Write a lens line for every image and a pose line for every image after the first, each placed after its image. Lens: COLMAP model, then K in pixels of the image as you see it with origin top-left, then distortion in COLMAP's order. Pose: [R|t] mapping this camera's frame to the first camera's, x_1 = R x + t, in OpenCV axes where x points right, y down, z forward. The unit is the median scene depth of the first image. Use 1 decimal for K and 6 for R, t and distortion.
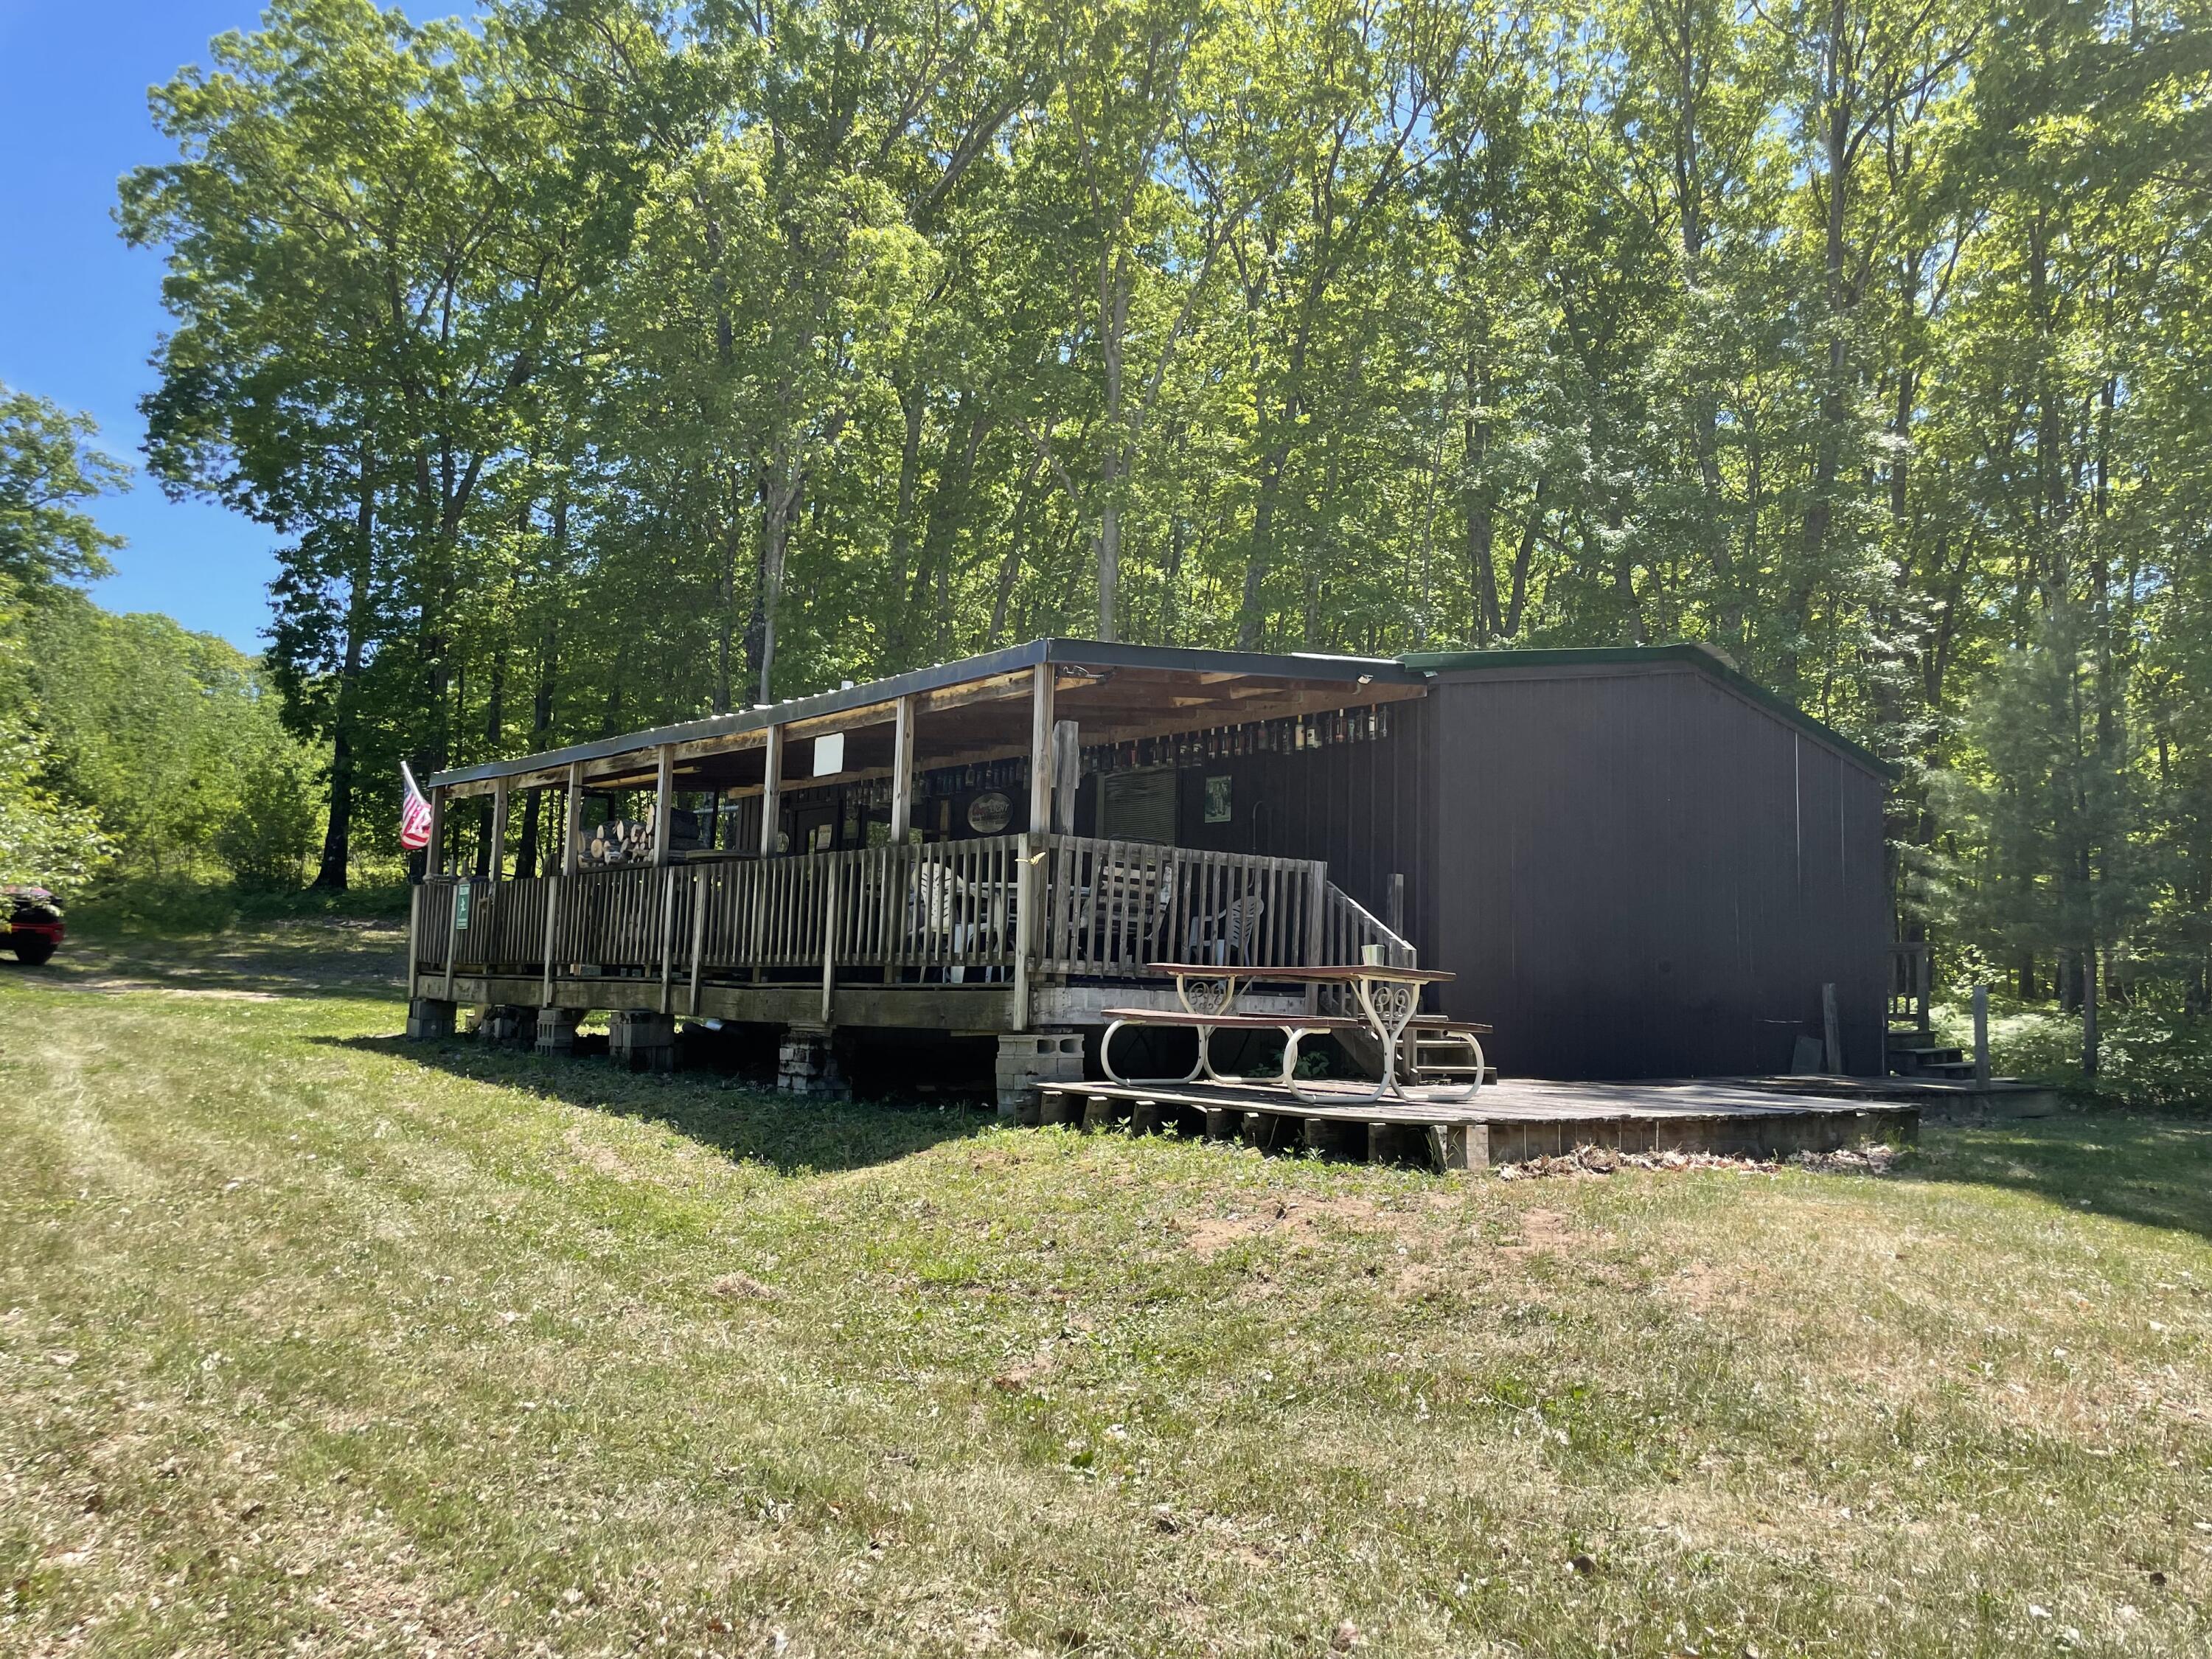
lens RADIAL K [[1639.7, 0, 1106.0], [0, 1639.7, 829.5], [0, 0, 1]] dist [0.078571, -0.101566]
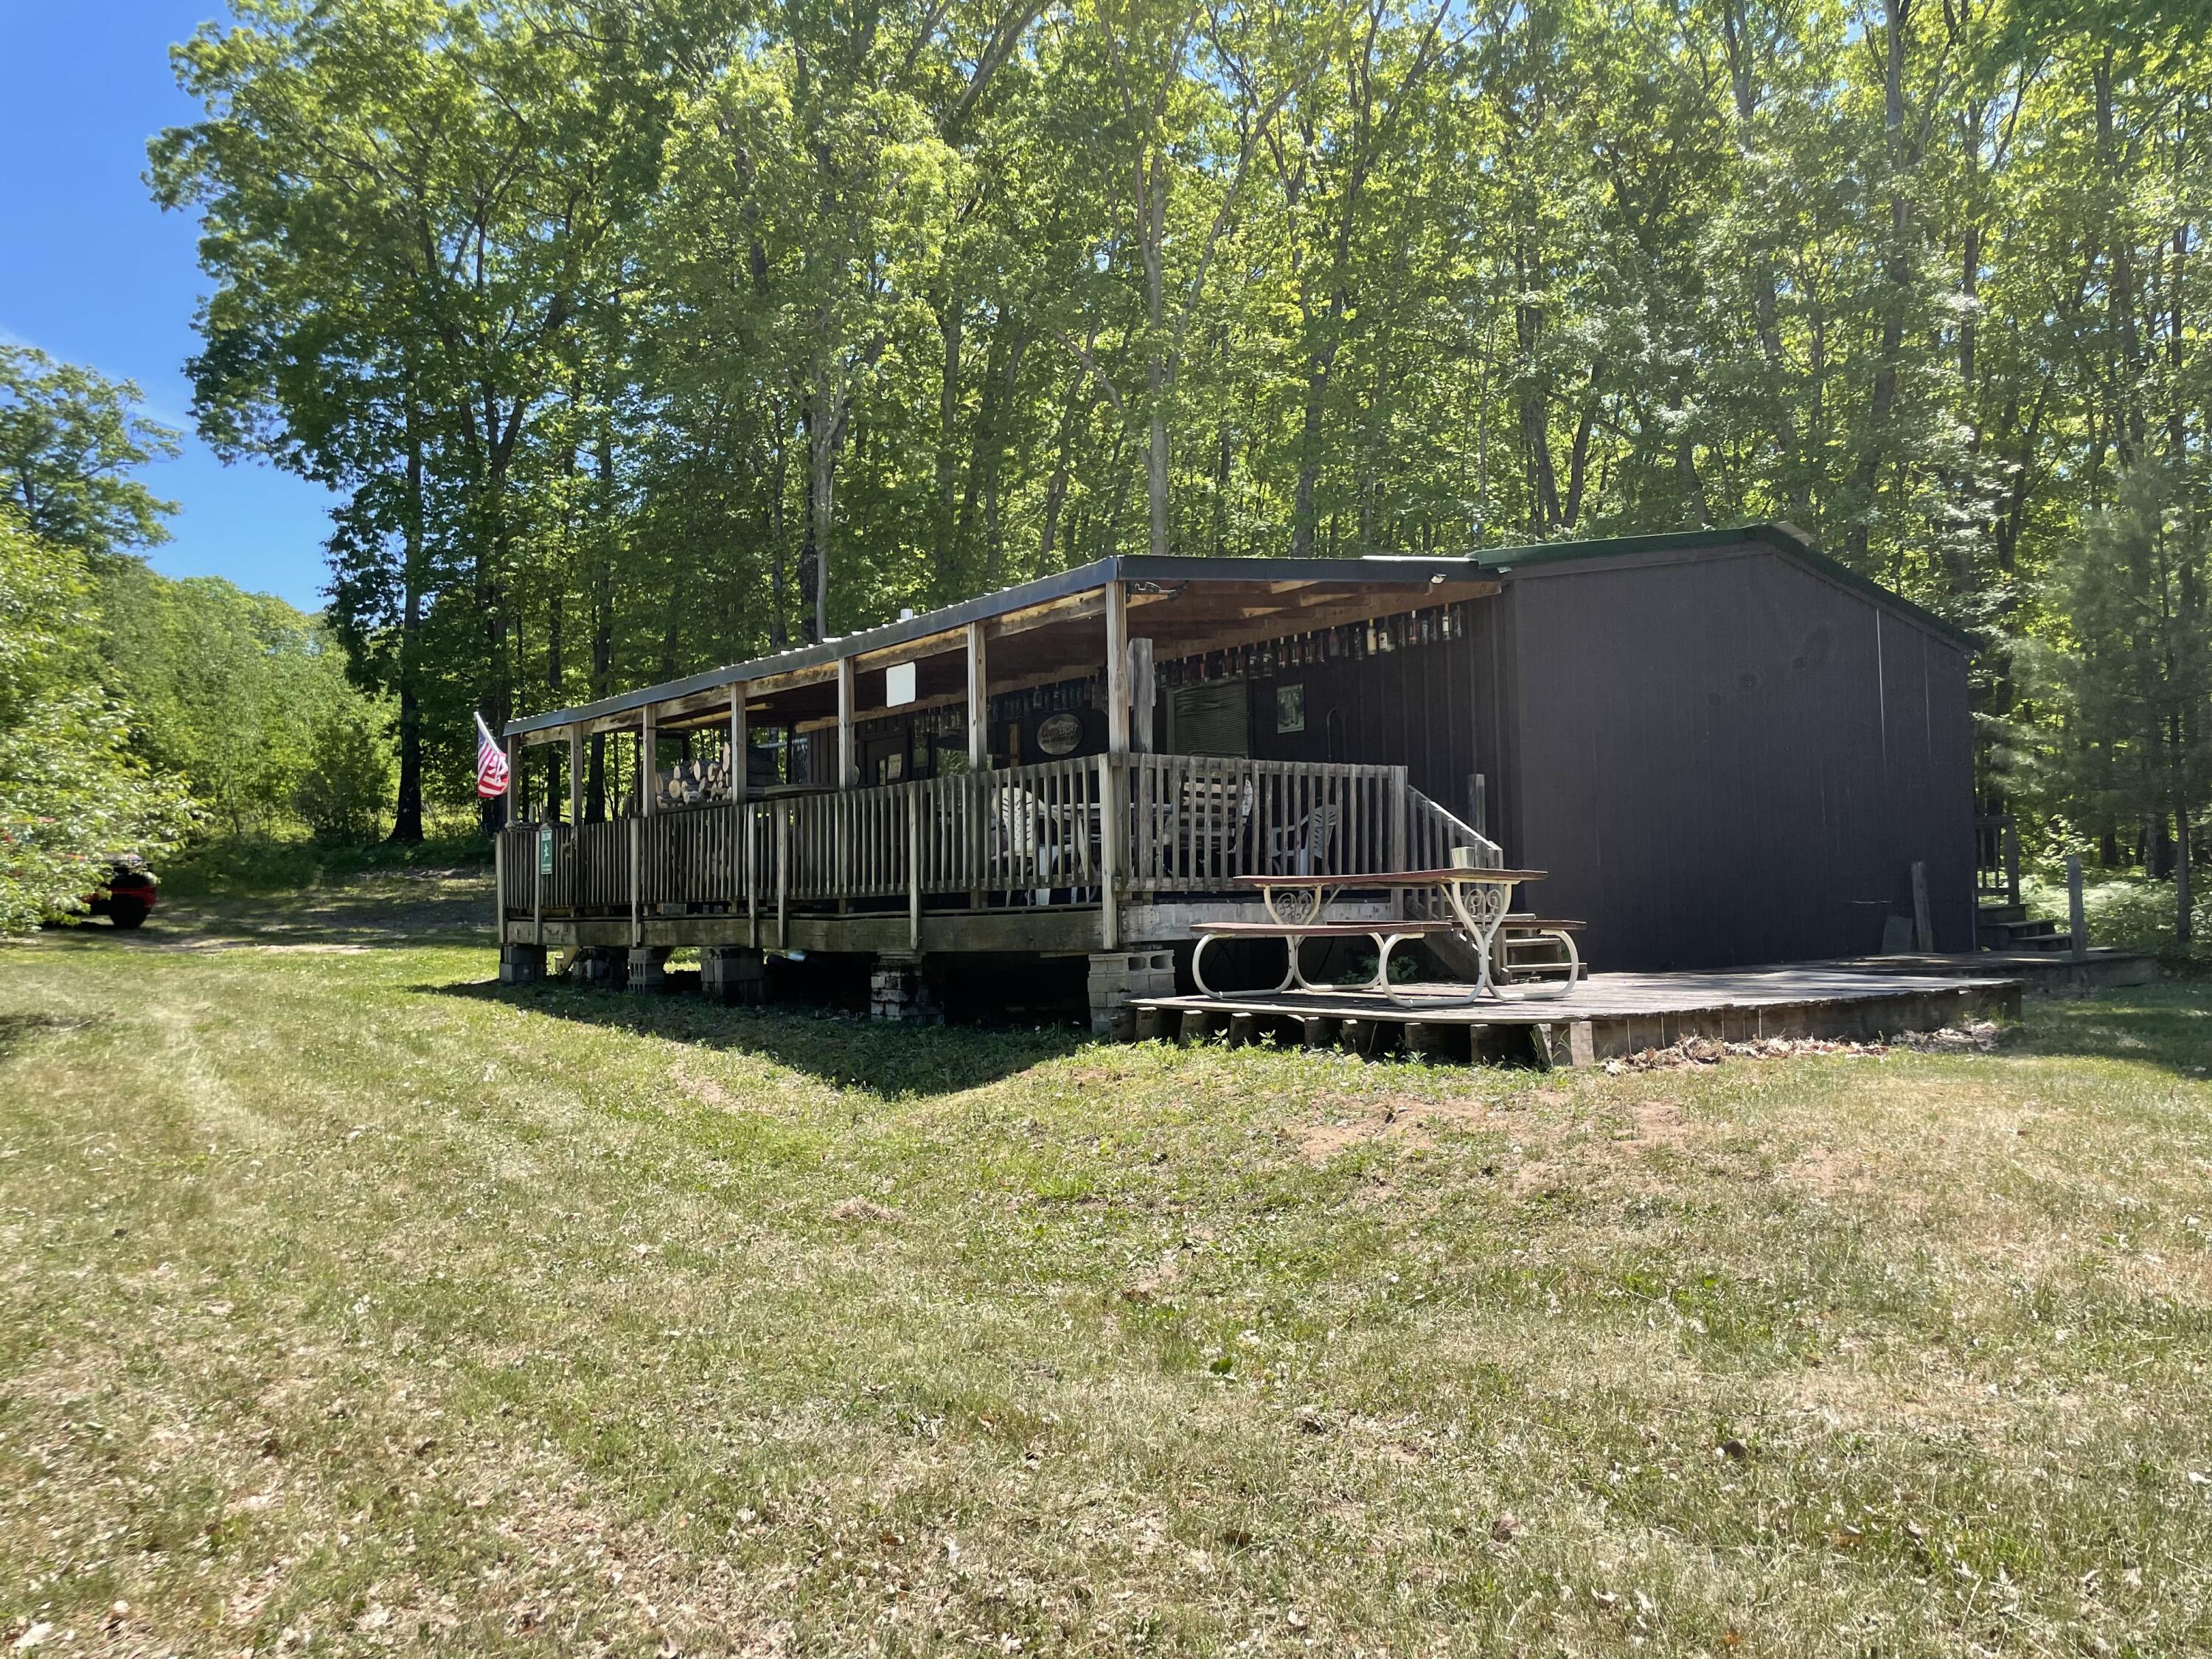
lens RADIAL K [[1634.3, 0, 1106.0], [0, 1634.3, 829.5], [0, 0, 1]] dist [0.078044, -0.100581]
pose [[0.998279, -0.049941, -0.030733, -0.014921], [0.051487, 0.997333, 0.051738, -0.002091], [0.028068, -0.053232, 0.998188, 0.000781]]
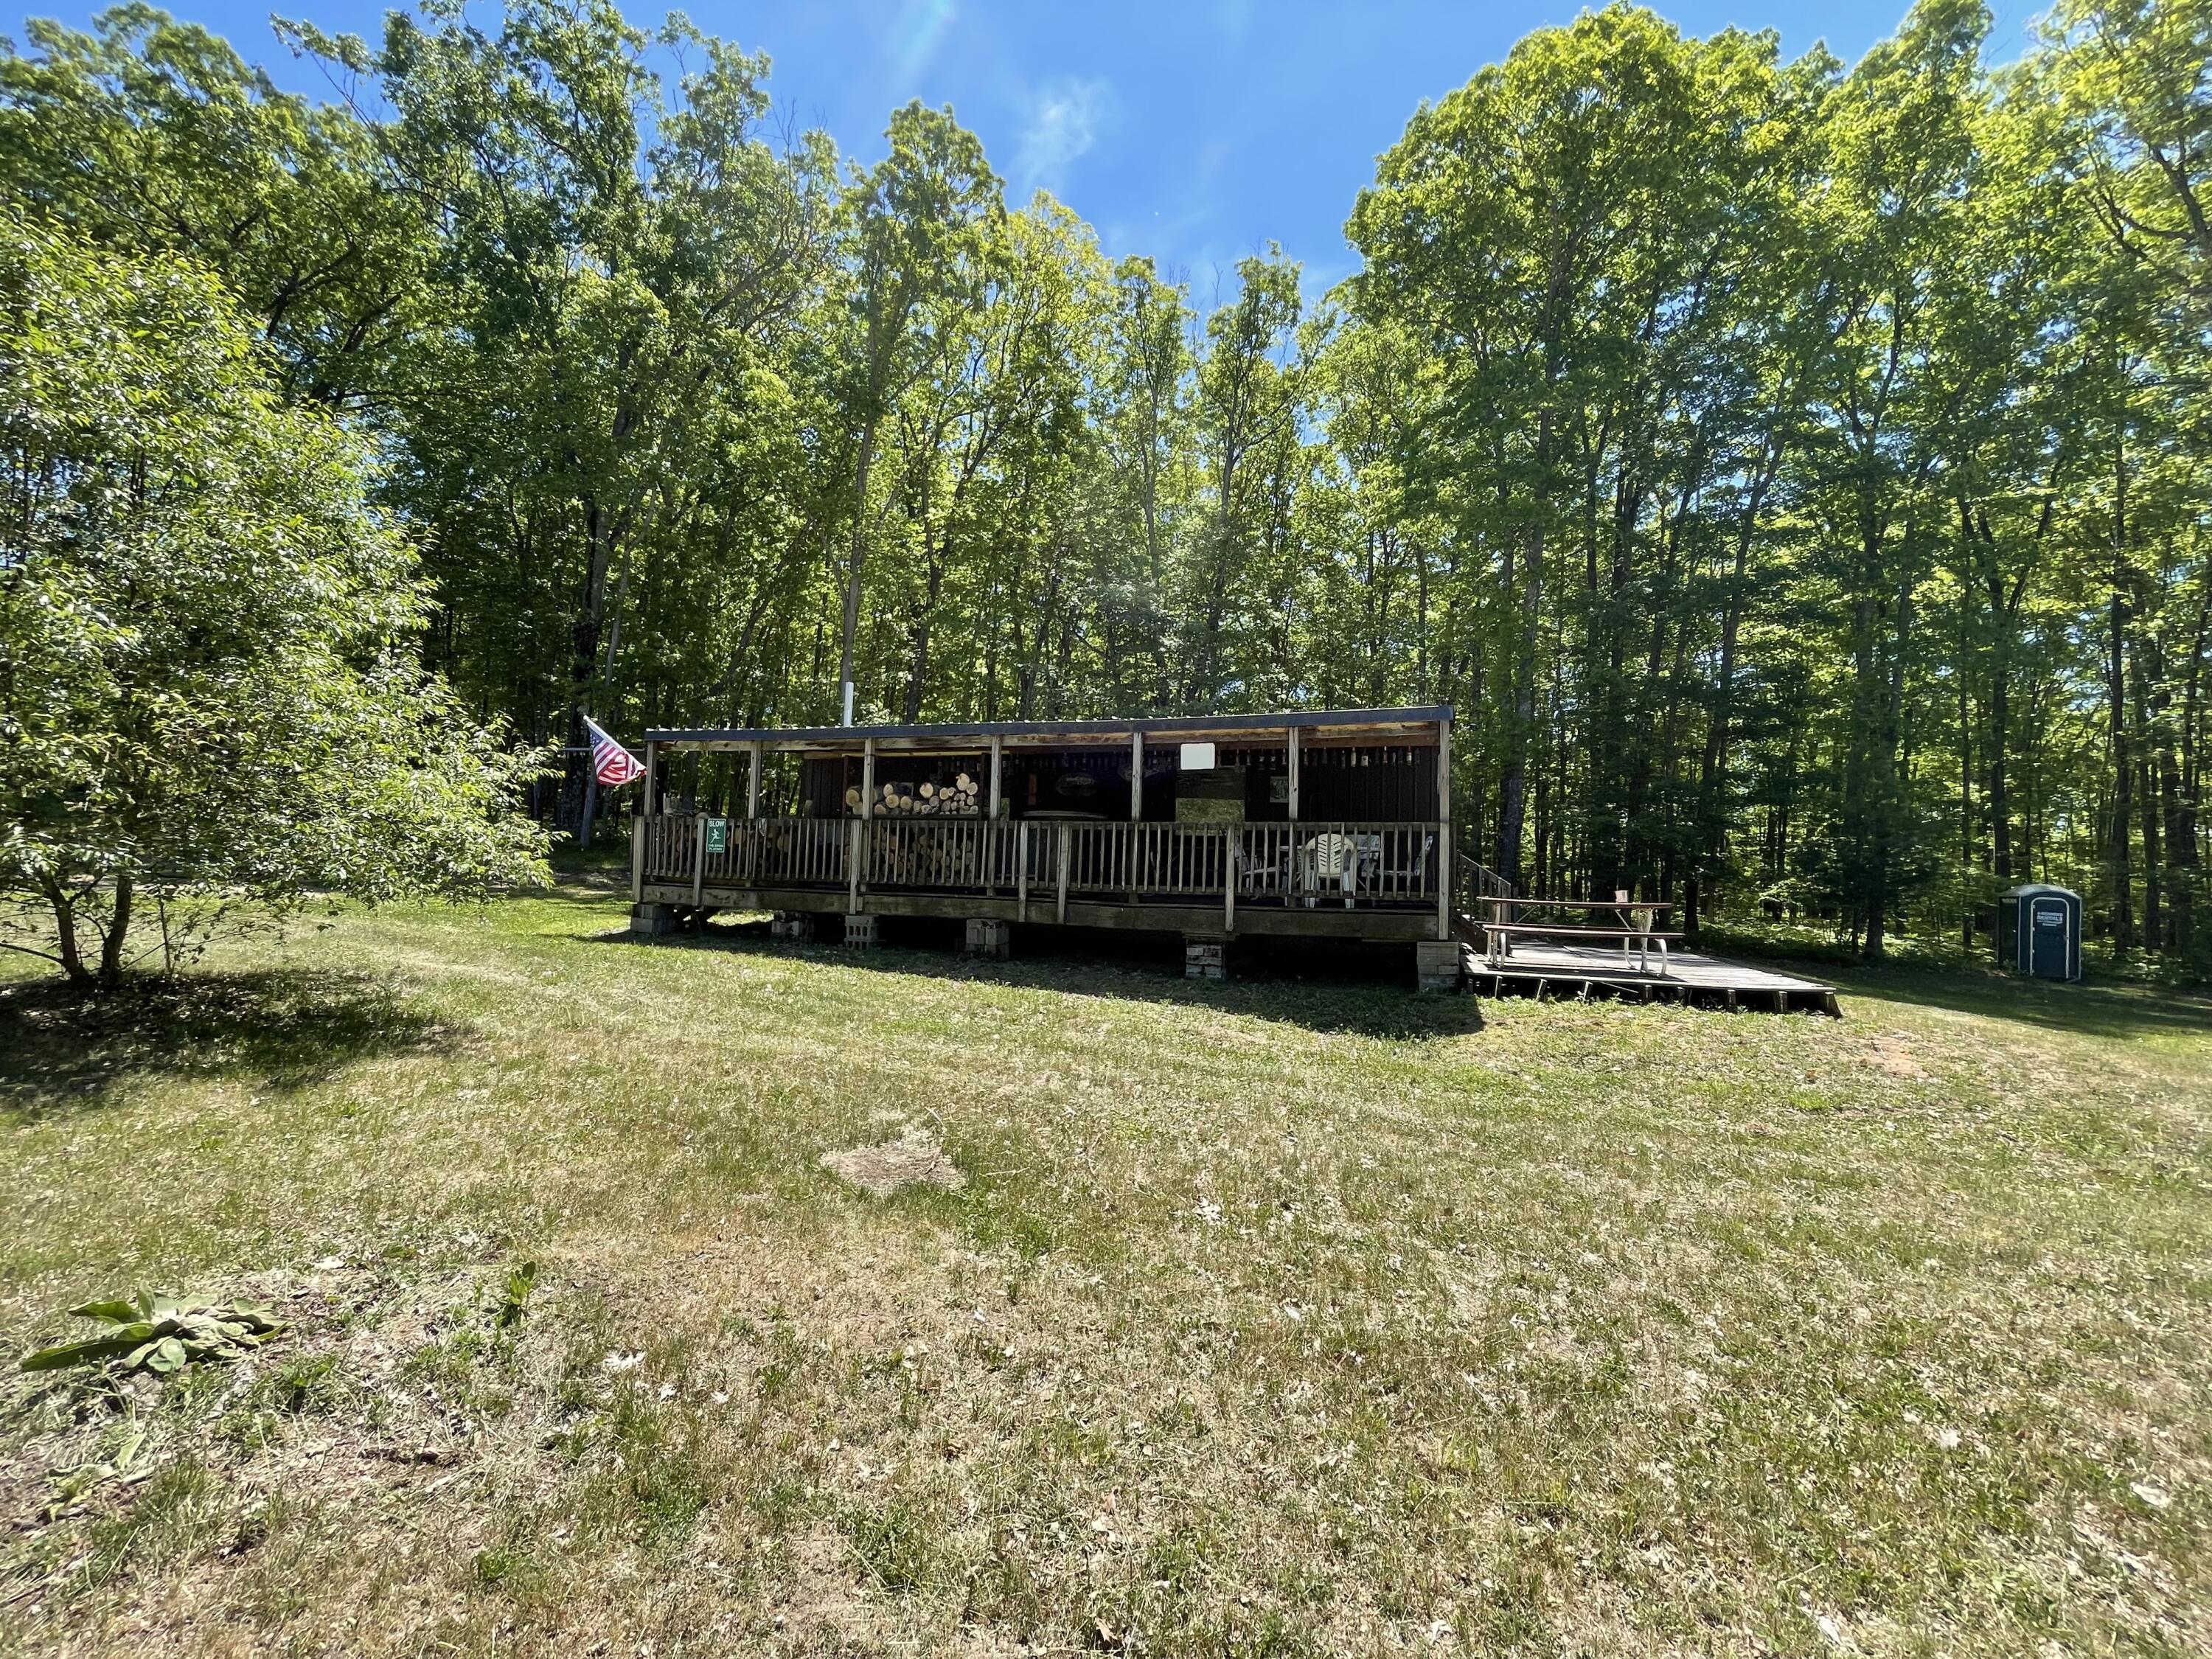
lens RADIAL K [[887.3, 0, 1106.0], [0, 887.3, 829.5], [0, 0, 1]] dist [-0.001225, -0.000103]
pose [[0.866131, 0.023501, 0.499264, -0.565422], [-0.053034, 0.997576, 0.045046, -0.008468], [-0.496995, -0.065494, 0.865278, 0.275666]]
